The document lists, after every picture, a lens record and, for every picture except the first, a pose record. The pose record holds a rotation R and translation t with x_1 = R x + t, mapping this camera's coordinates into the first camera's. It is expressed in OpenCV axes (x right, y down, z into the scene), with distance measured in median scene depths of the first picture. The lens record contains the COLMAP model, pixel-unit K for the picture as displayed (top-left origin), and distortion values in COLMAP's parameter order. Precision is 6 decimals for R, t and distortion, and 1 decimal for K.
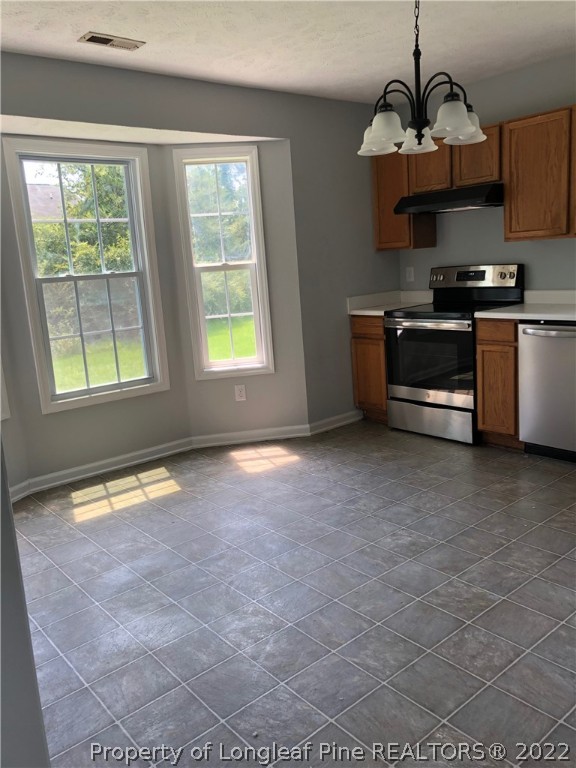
lens RADIAL K [[634.3, 0, 288.0], [0, 634.3, 384.0], [0, 0, 1]] dist [0.029188, 0.007924]
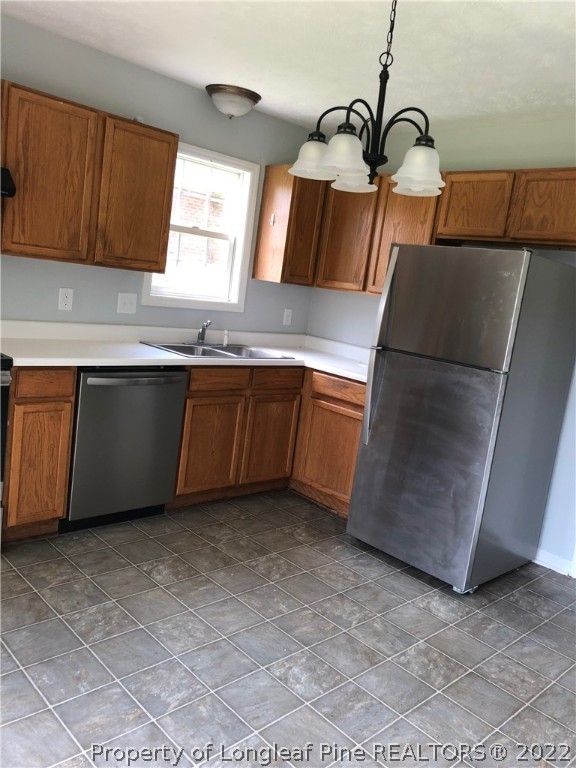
lens RADIAL K [[634.3, 0, 288.0], [0, 634.3, 384.0], [0, 0, 1]] dist [0.029188, 0.007924]
pose [[-0.096816, -0.105891, 0.989653, -0.500350], [0.068637, 0.991247, 0.112777, -0.176678], [-0.992933, 0.078845, -0.088700, 0.966283]]
